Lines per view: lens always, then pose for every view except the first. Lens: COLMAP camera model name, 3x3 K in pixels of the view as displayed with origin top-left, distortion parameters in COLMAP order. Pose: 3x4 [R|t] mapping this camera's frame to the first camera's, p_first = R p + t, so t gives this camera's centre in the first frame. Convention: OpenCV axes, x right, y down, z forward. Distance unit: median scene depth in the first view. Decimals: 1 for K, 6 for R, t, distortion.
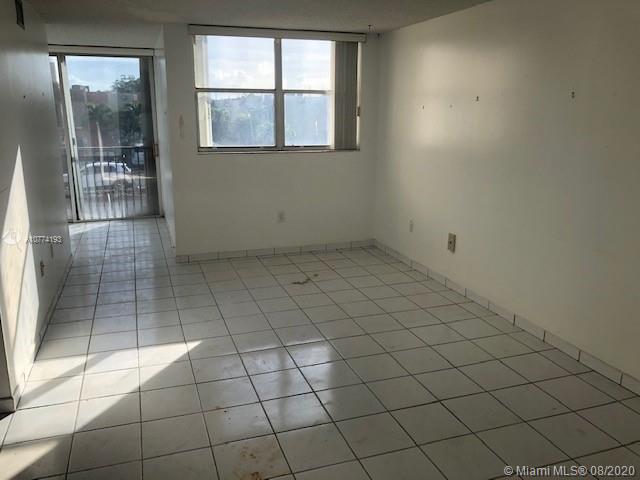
lens RADIAL K [[522.2, 0, 322.0], [0, 522.2, 240.9], [0, 0, 1]] dist [0.007333, -0.020111]
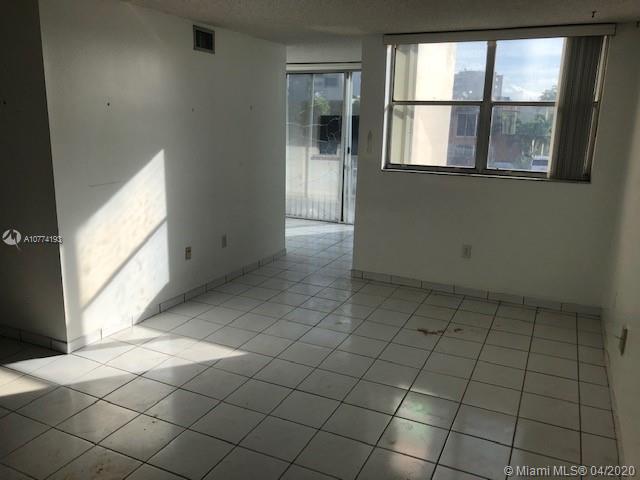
lens RADIAL K [[522.2, 0, 319.6], [0, 522.2, 237.5], [0, 0, 1]] dist [0.007333, -0.020111]
pose [[0.703085, 0.170286, -0.690416, 0.349110], [-0.188920, 0.980744, 0.049506, -0.068823], [0.685552, 0.095626, 0.721716, 0.239330]]
